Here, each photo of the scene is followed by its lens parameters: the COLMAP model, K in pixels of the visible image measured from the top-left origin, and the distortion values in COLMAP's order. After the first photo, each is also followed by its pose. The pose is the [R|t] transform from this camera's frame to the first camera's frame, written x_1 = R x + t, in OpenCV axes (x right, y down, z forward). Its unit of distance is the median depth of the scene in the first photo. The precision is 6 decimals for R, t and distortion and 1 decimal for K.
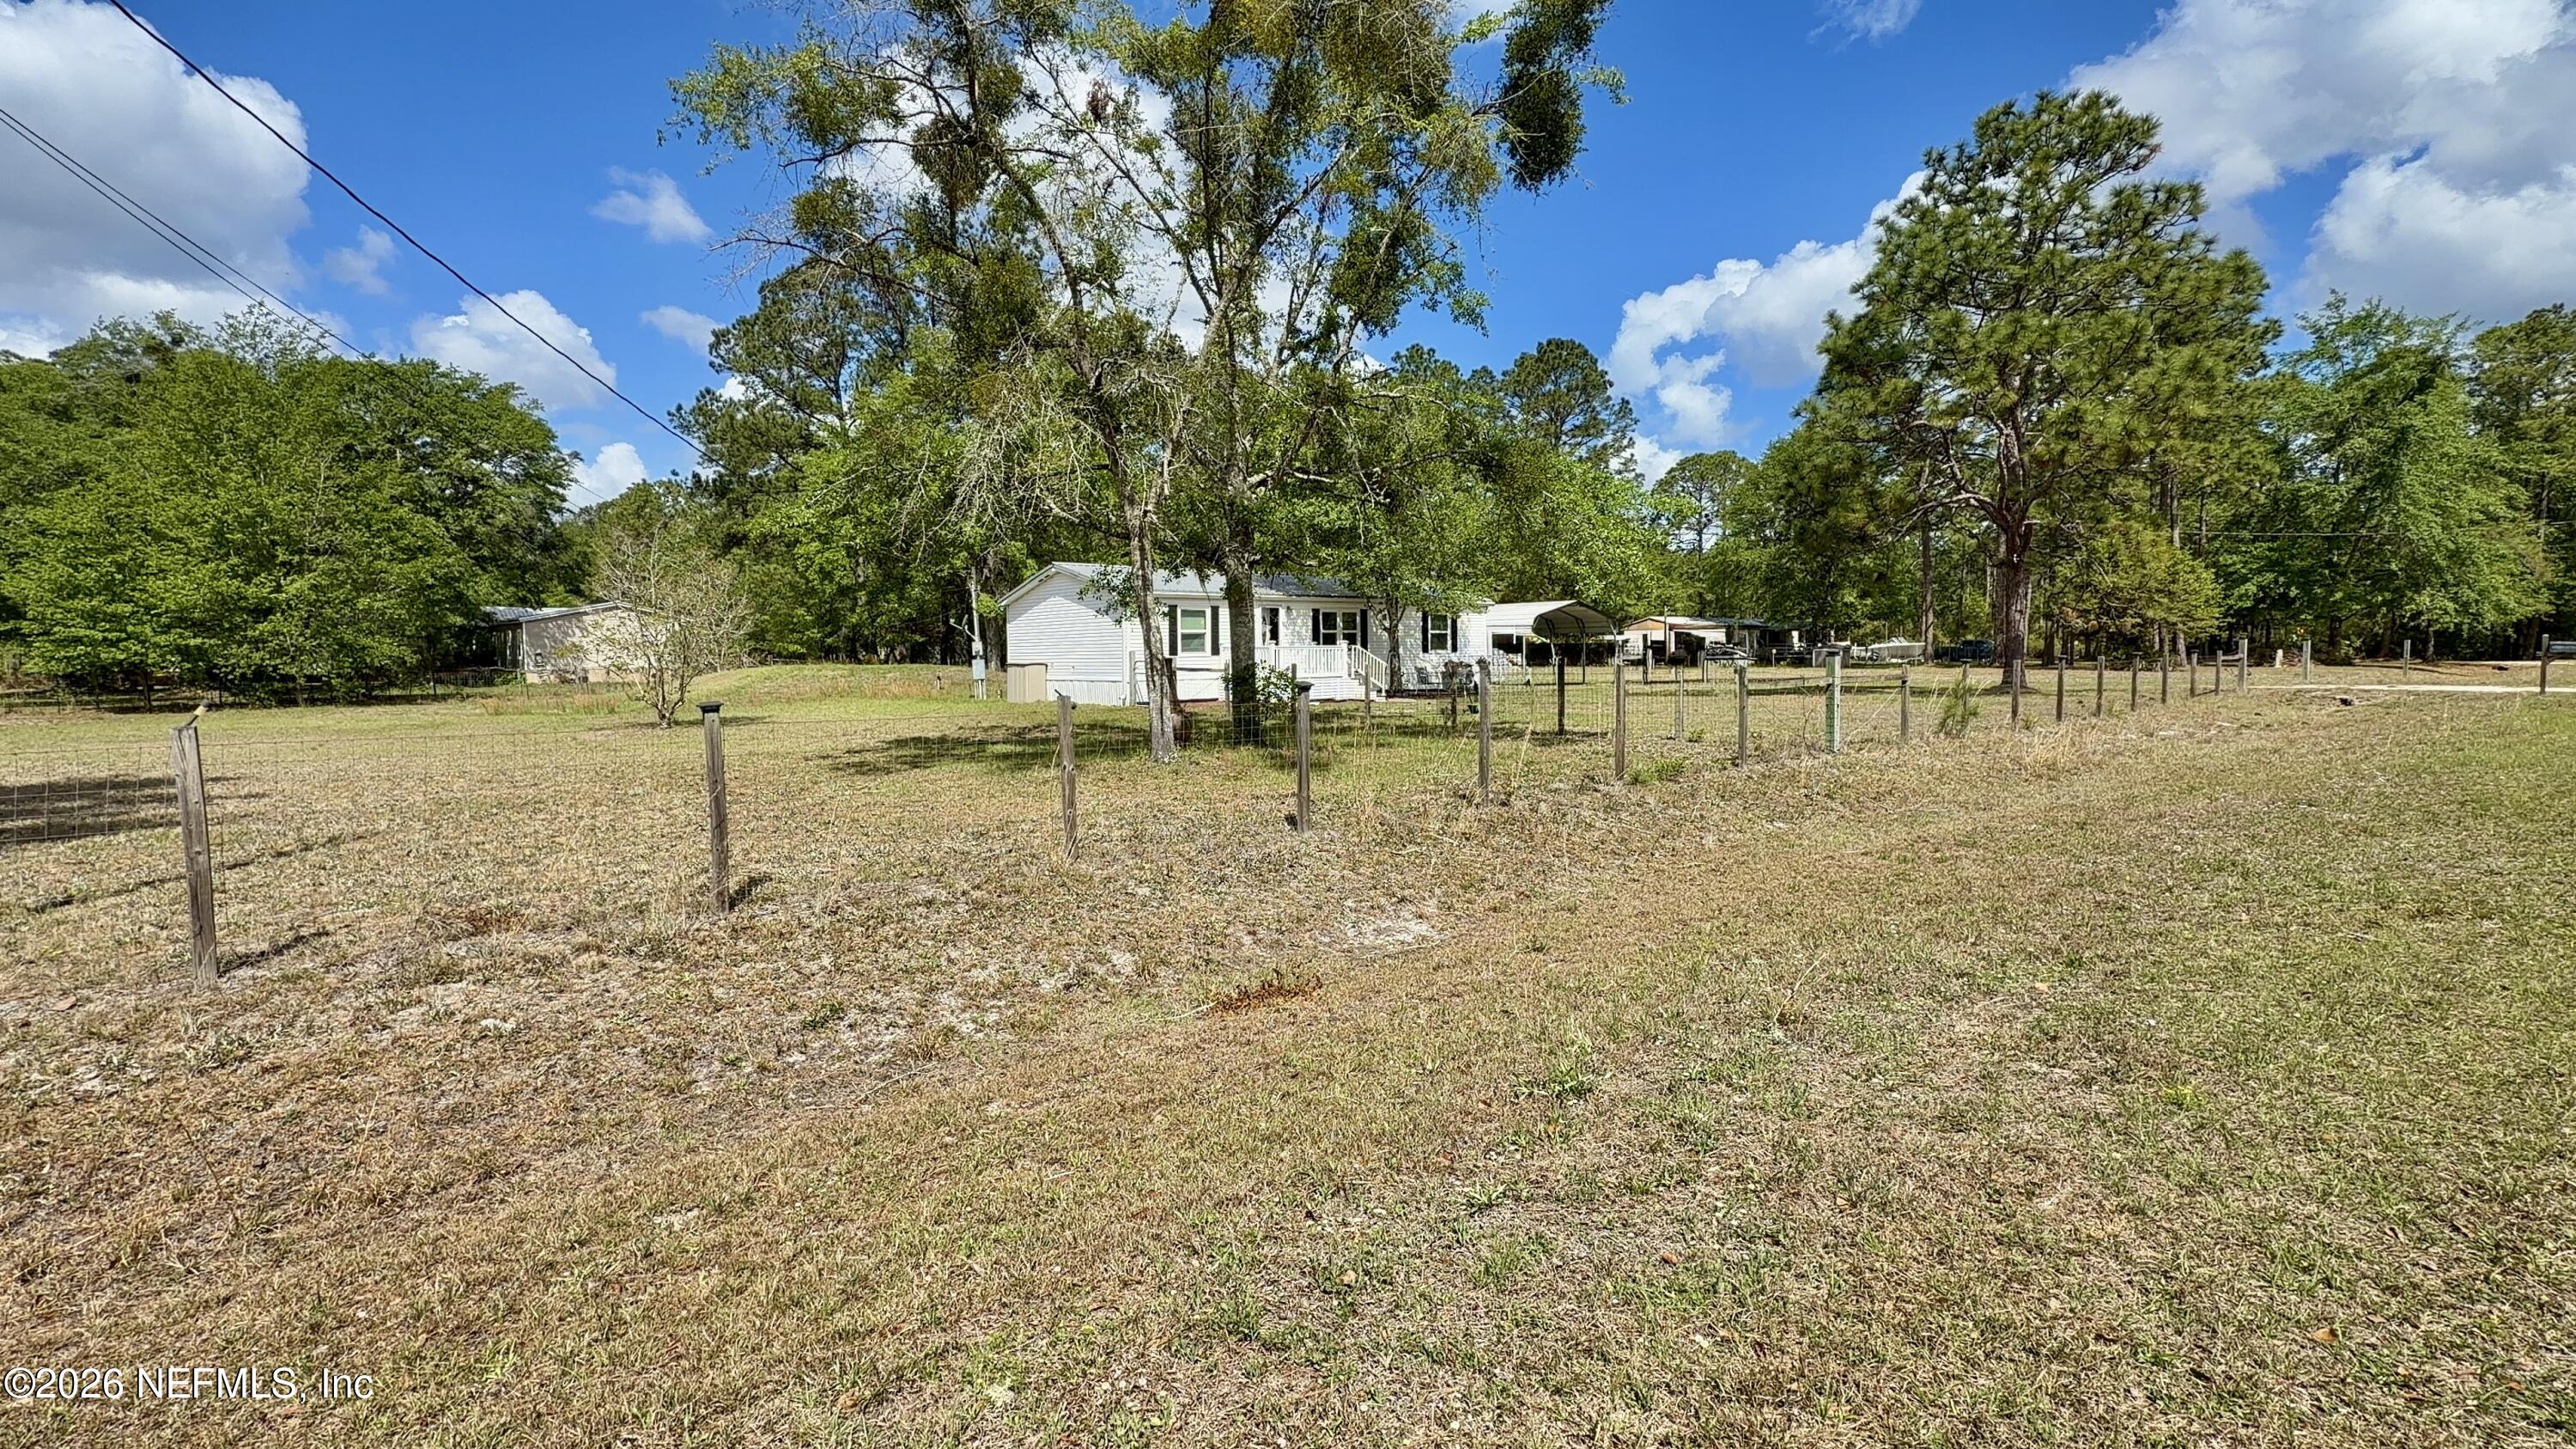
lens RADIAL K [[1273.3, 0, 1288.0], [0, 1273.3, 724.5], [0, 0, 1]] dist [0.000404, 0.000013]
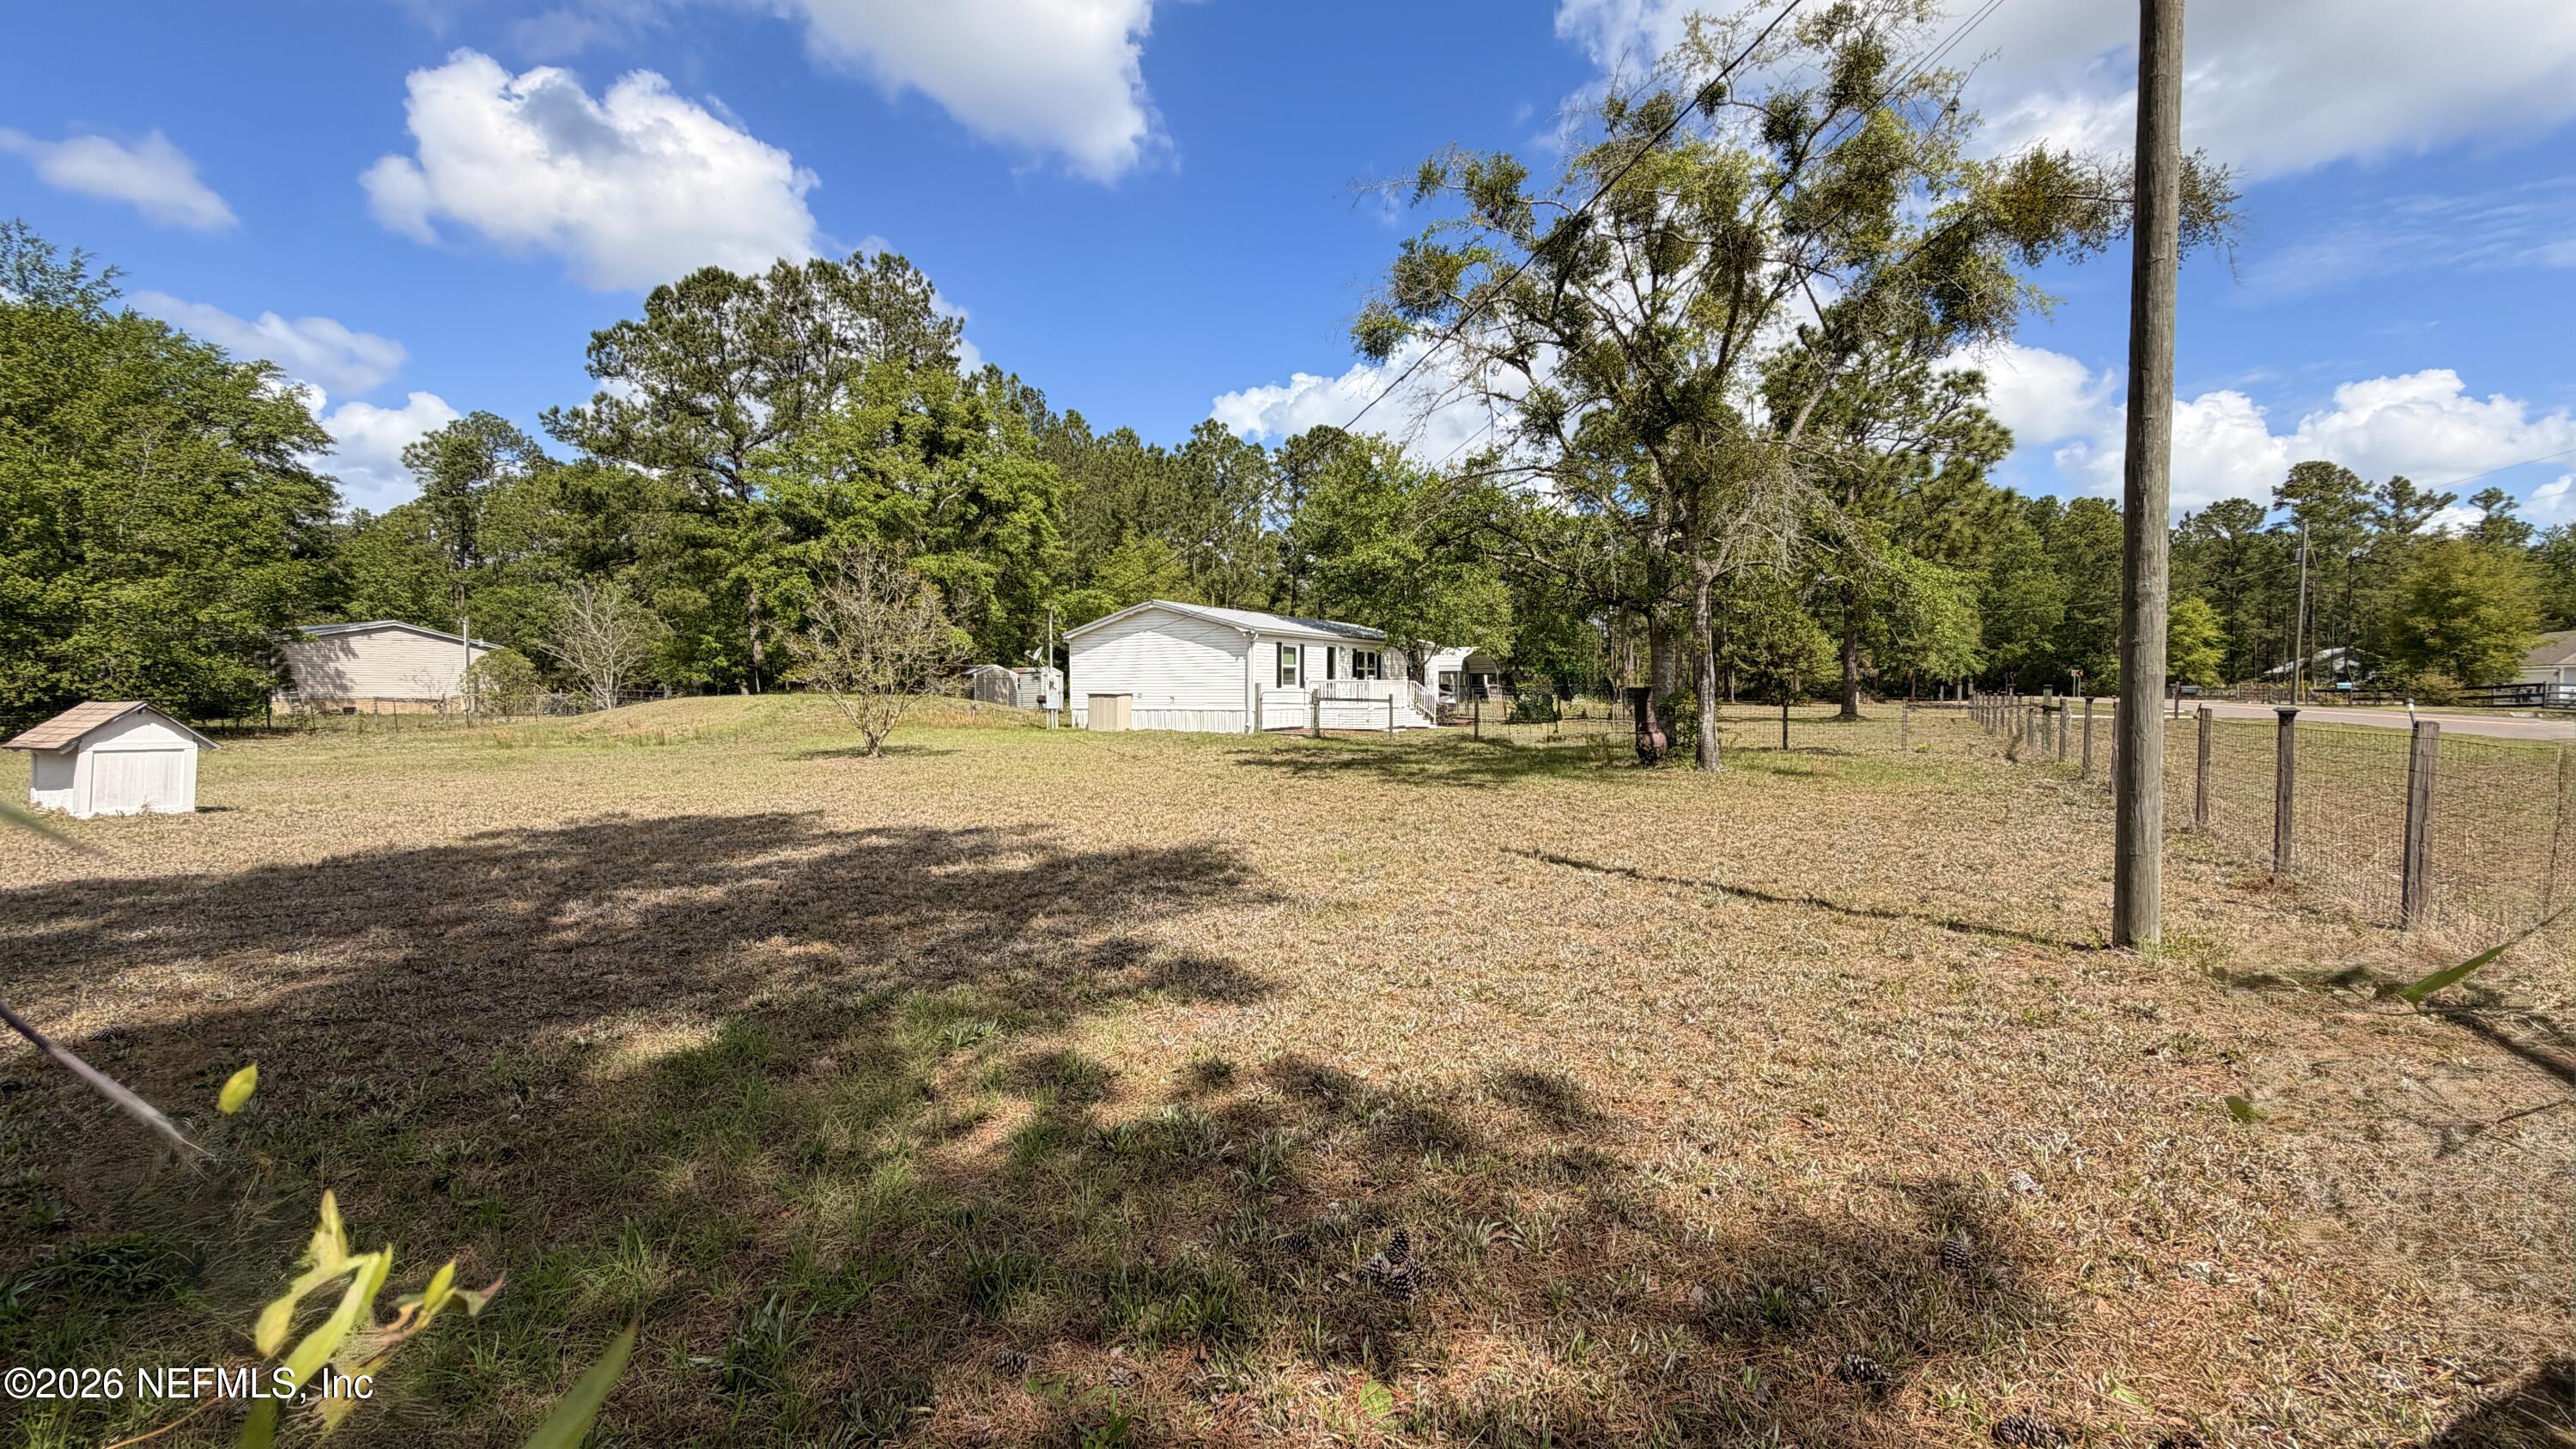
lens RADIAL K [[1087.7, 0, 1318.4], [0, 1087.7, 736.1], [0, 0, 1]] dist [-0.002206, -0.000290]
pose [[0.932595, -0.006506, 0.360865, -0.312629], [0.010803, 0.999893, -0.009893, -0.003158], [-0.360762, 0.013125, 0.932565, 0.098330]]
